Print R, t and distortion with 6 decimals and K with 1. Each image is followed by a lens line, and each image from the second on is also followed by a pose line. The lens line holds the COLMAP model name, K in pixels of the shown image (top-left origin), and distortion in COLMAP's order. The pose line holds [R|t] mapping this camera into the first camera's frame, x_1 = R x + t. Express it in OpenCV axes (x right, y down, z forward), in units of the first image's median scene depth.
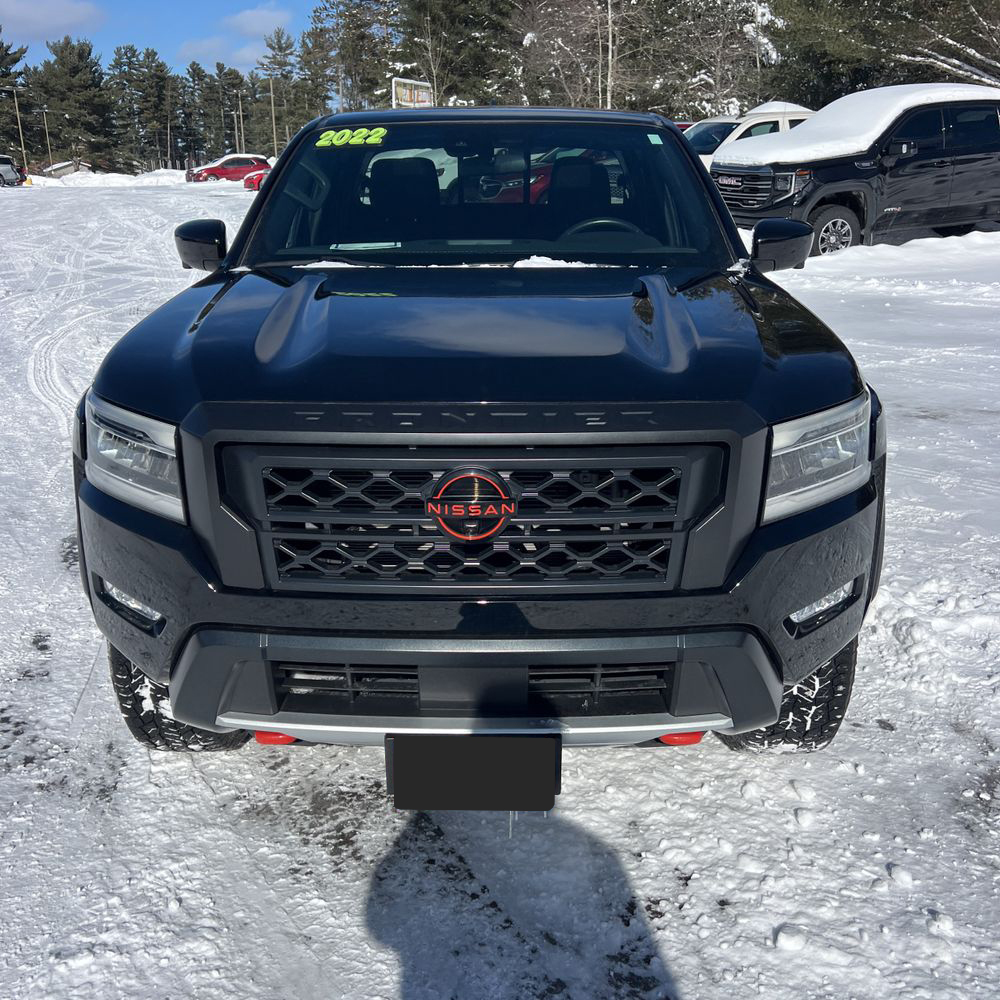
lens RADIAL K [[1008.8, 0, 506.5], [0, 1008.8, 559.2], [0, 0, 1]] dist [0.010756, 0.000000]
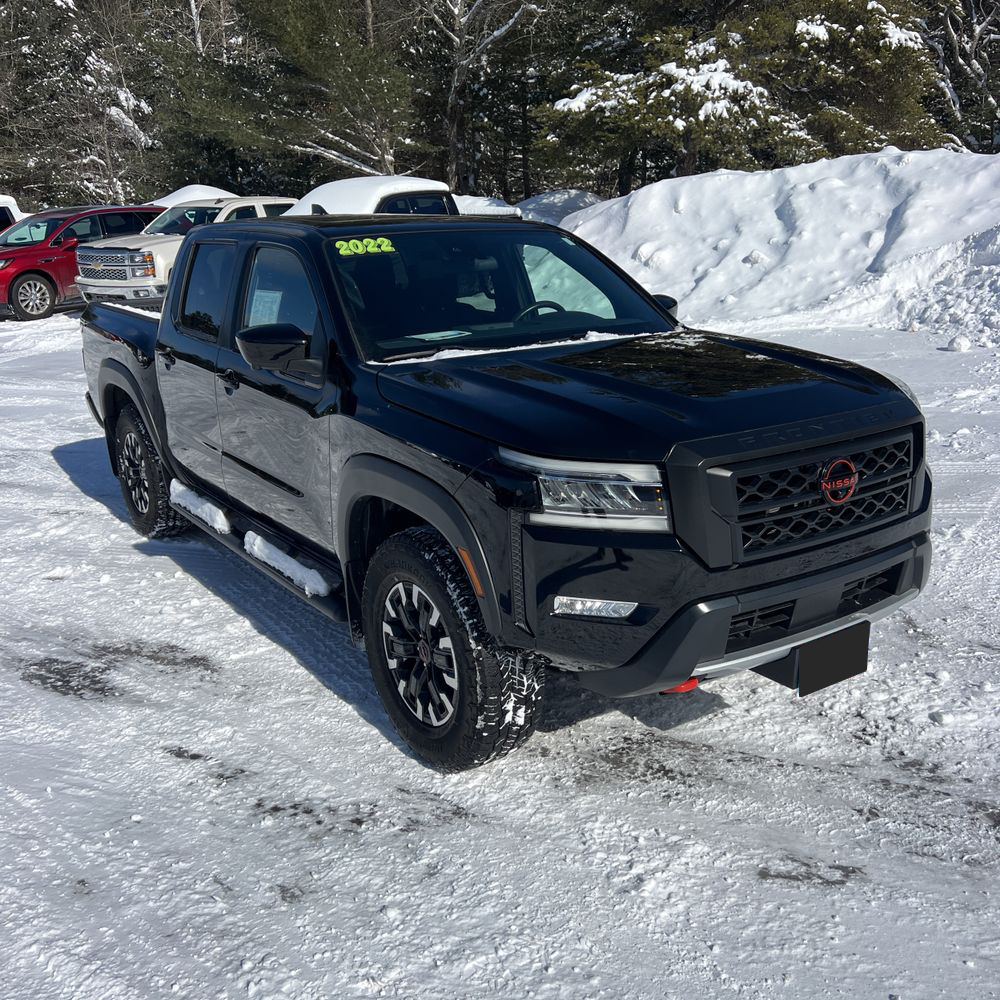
lens RADIAL K [[1008.8, 0, 536.5], [0, 1008.8, 525.3], [0, 0, 1]] dist [0.010756, 0.000000]
pose [[0.805831, -0.182006, 0.563480, -0.955560], [0.234004, 0.972016, -0.020684, -0.045001], [-0.543947, 0.148524, 0.825871, -0.044326]]
